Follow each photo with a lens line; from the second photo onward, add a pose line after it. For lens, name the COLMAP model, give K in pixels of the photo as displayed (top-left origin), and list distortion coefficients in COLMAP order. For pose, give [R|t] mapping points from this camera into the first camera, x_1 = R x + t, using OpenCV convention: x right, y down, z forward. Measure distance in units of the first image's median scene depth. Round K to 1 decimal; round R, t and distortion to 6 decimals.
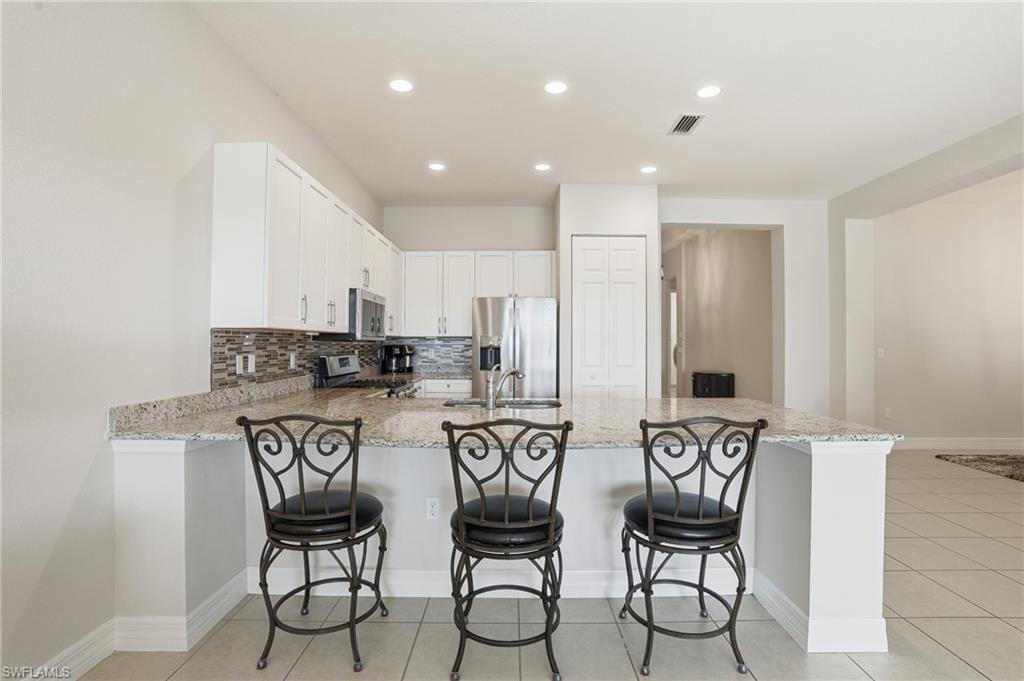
lens RADIAL K [[470.4, 0, 509.3], [0, 470.4, 336.8], [0, 0, 1]] dist [-0.039578, 0.001741]
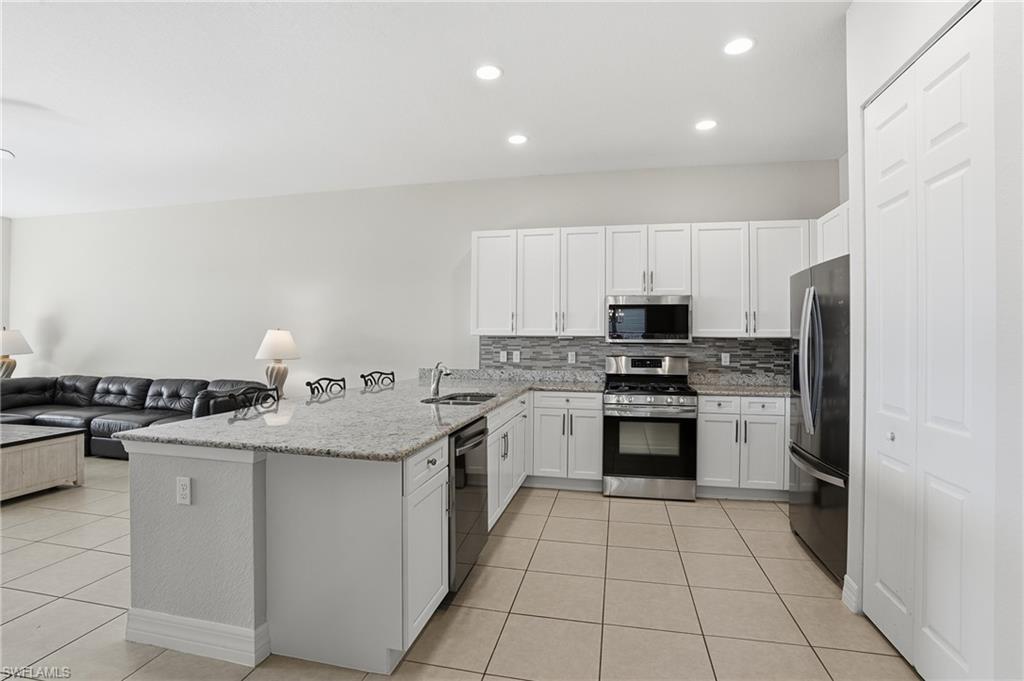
lens RADIAL K [[470.4, 0, 513.8], [0, 470.4, 343.4], [0, 0, 1]] dist [-0.039578, 0.001741]
pose [[-0.195522, -0.003705, -0.980692, 1.104900], [0.004908, 0.999977, -0.004756, 0.019580], [0.980687, -0.005743, -0.195499, 1.381382]]
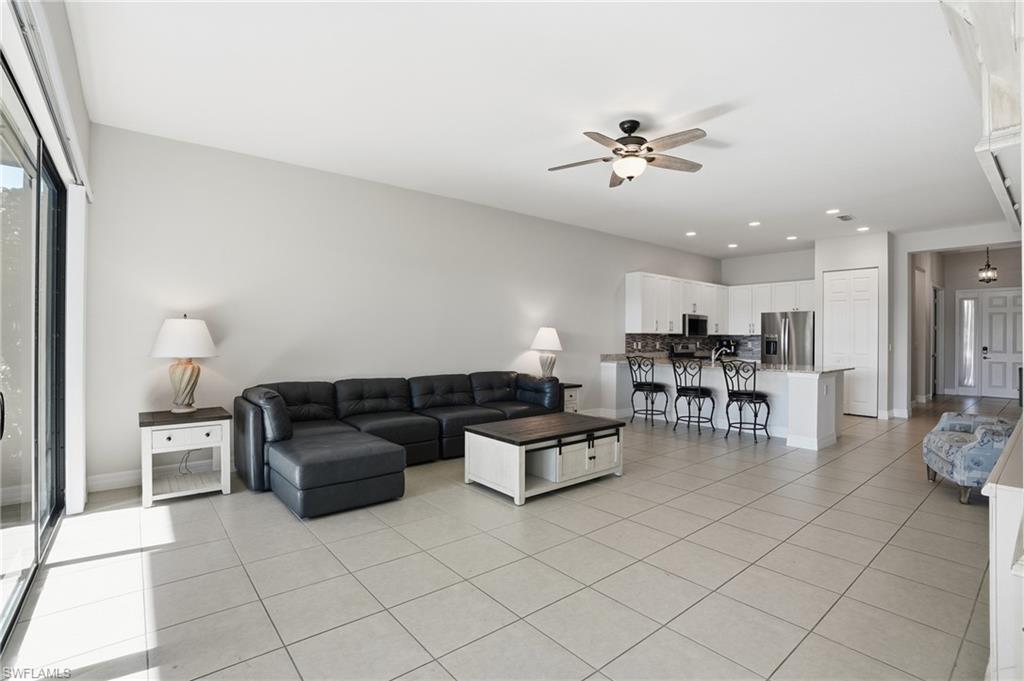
lens RADIAL K [[470.4, 0, 519.4], [0, 470.4, 336.5], [0, 0, 1]] dist [-0.039578, 0.001741]
pose [[0.650682, 0.001872, -0.759348, 1.185776], [0.004501, 0.999970, 0.006322, -0.018903], [0.759337, -0.007531, 0.650654, -1.470579]]
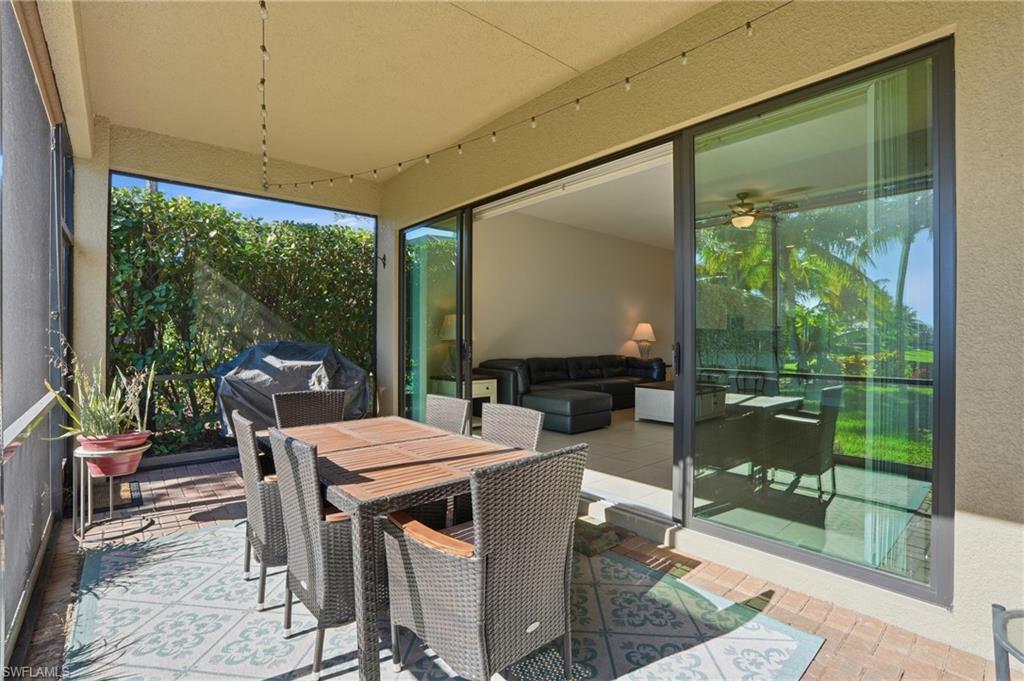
lens RADIAL K [[470.4, 0, 507.6], [0, 470.4, 336.3], [0, 0, 1]] dist [-0.039578, 0.001741]
pose [[0.663338, 0.009193, -0.748263, 1.259886], [-0.002231, 0.999944, 0.010307, 0.010448], [0.748316, -0.005168, 0.663322, -2.701713]]
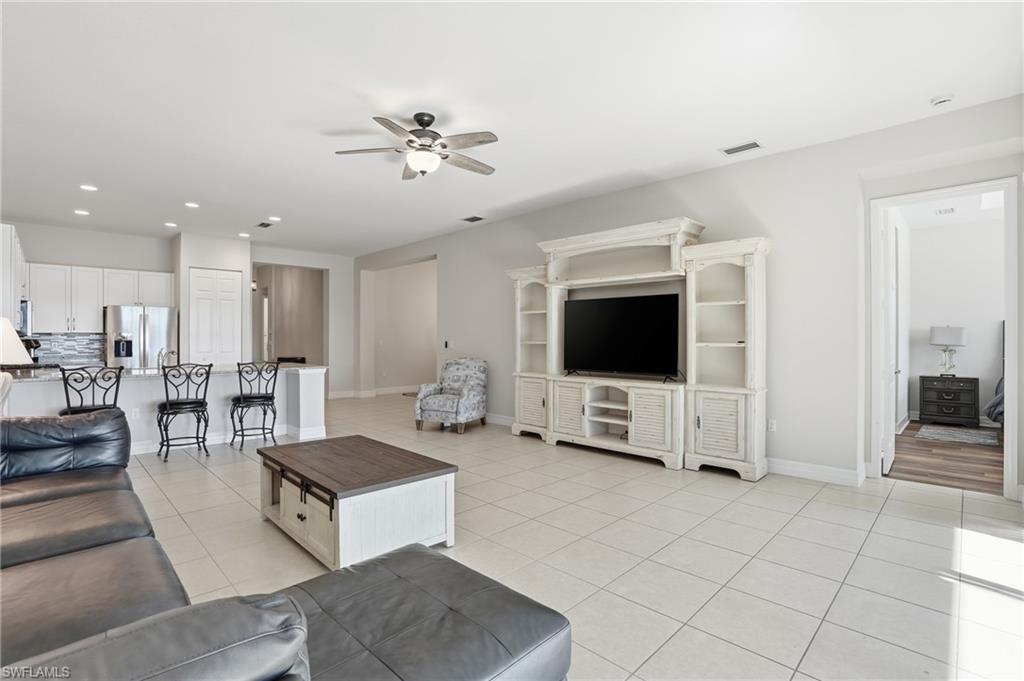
lens RADIAL K [[470.4, 0, 508.8], [0, 470.4, 341.3], [0, 0, 1]] dist [-0.039578, 0.001741]
pose [[0.696524, -0.006939, 0.717500, -0.399475], [-0.008185, 0.999811, 0.017615, -0.018125], [-0.717487, -0.018142, 0.696335, -1.438613]]
